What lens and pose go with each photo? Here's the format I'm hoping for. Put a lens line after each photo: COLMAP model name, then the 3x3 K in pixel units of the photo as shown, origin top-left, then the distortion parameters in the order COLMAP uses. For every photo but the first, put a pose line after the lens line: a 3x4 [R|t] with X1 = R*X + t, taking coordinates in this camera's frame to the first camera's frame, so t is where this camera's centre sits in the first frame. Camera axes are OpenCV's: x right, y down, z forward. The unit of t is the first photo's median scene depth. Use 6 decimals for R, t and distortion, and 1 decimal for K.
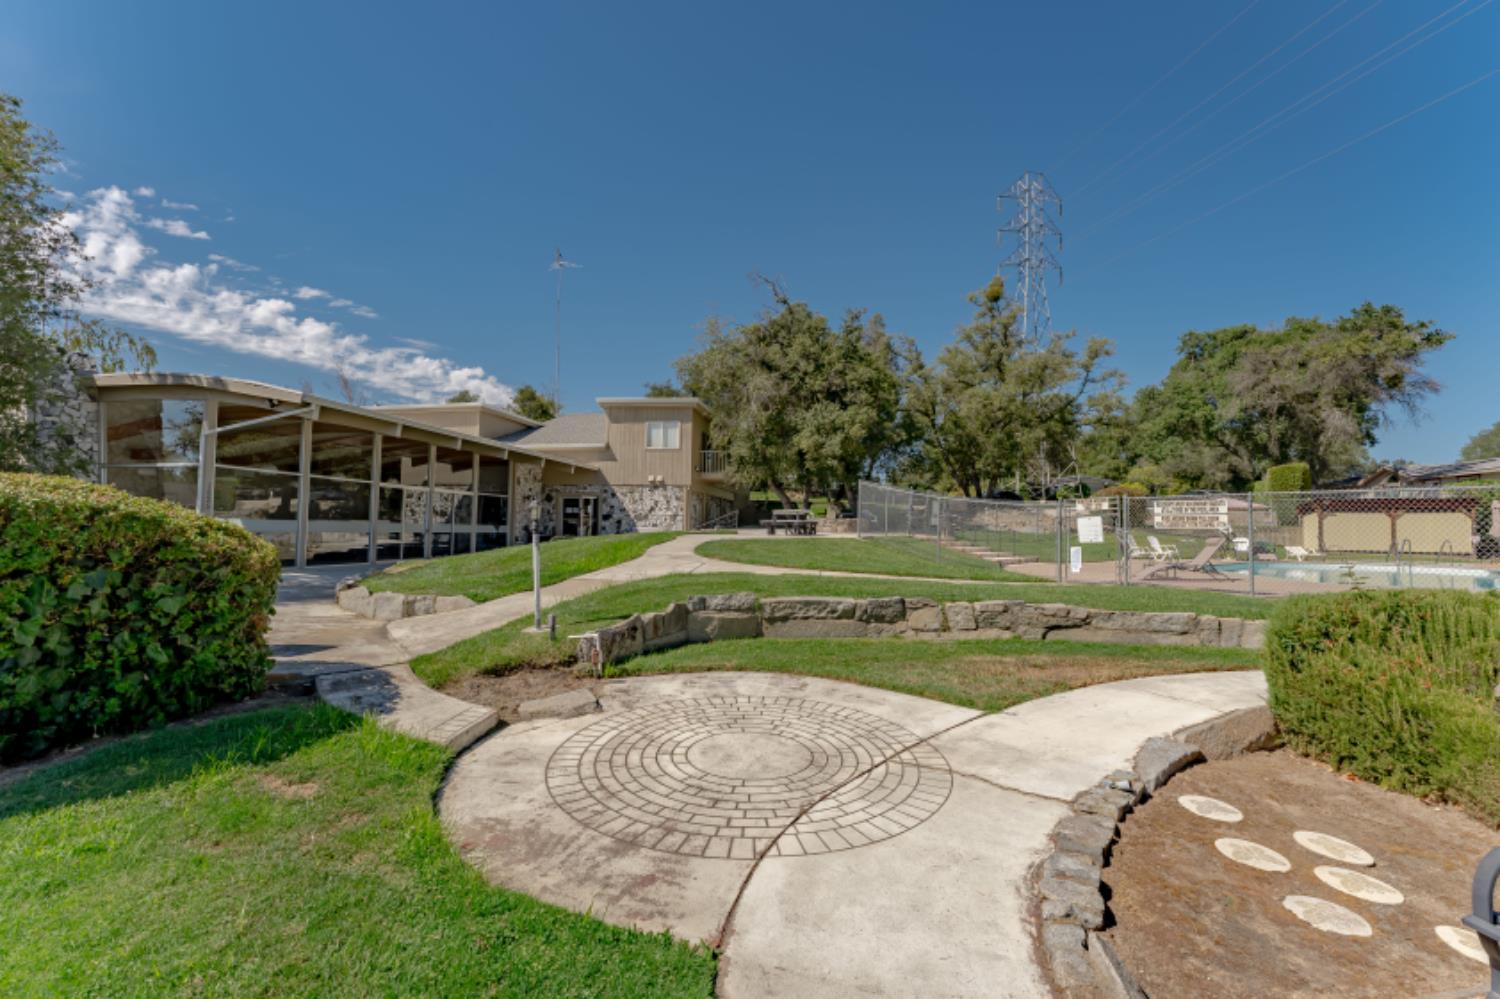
lens RADIAL K [[602.3, 0, 746.7], [0, 602.3, 506.8], [0, 0, 1]] dist [0.000272, -0.000072]
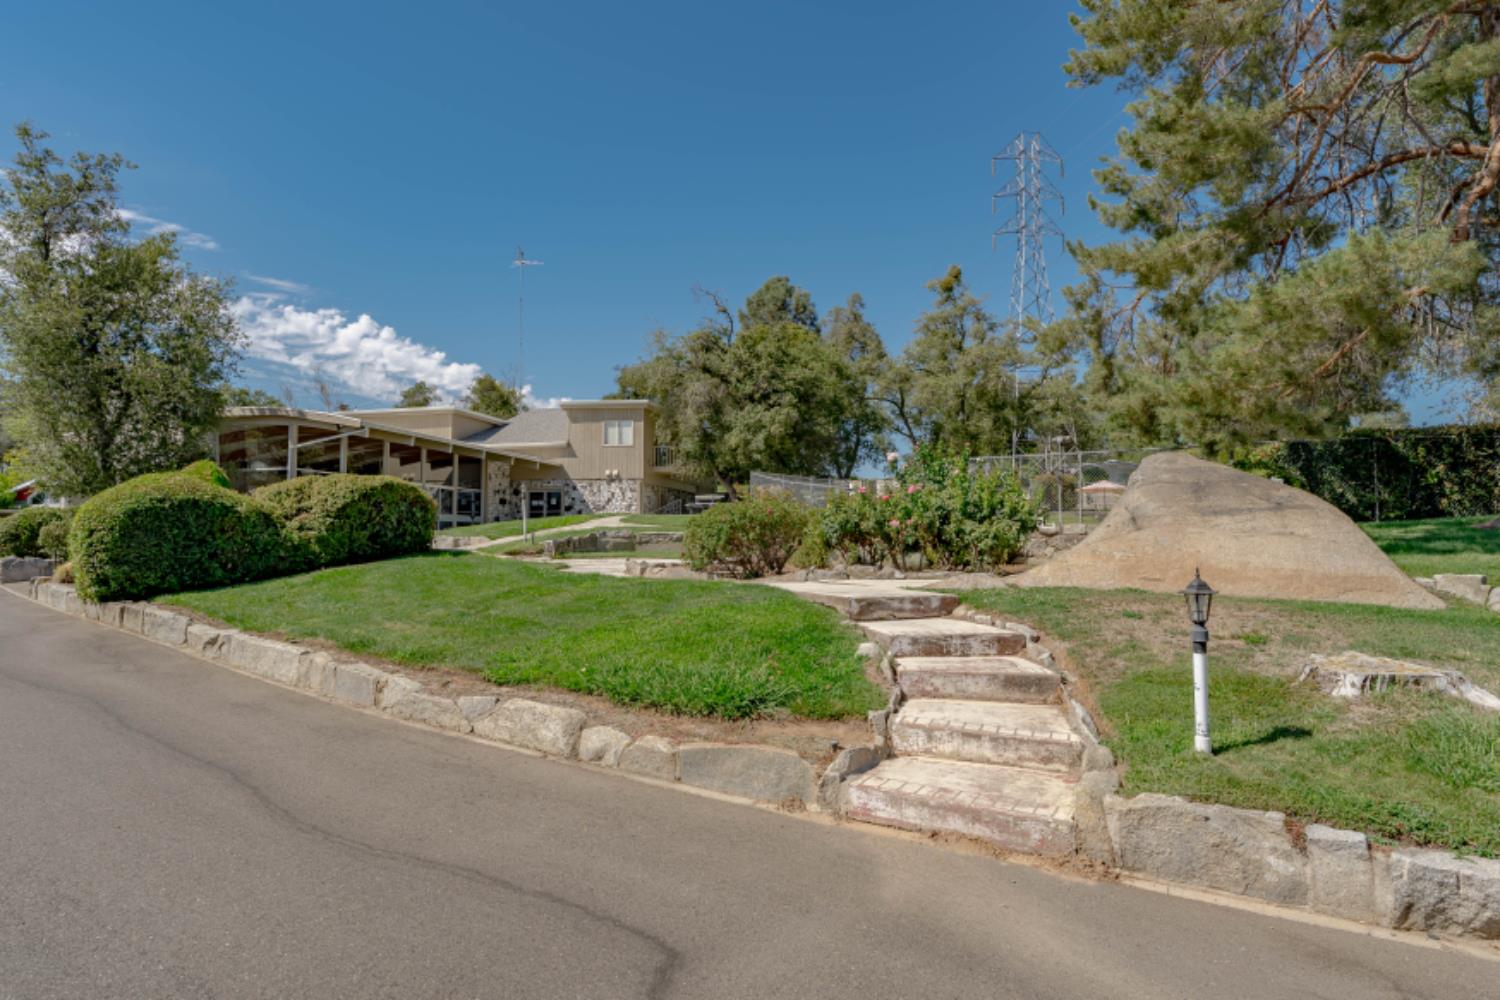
lens RADIAL K [[840.4, 0, 753.4], [0, 840.4, 503.0], [0, 0, 1]] dist [-0.001885, -0.000949]
pose [[0.999500, -0.016710, -0.026858, 0.156027], [0.016514, 0.999835, -0.007514, 0.026083], [0.026979, 0.007067, 0.999611, -0.560690]]
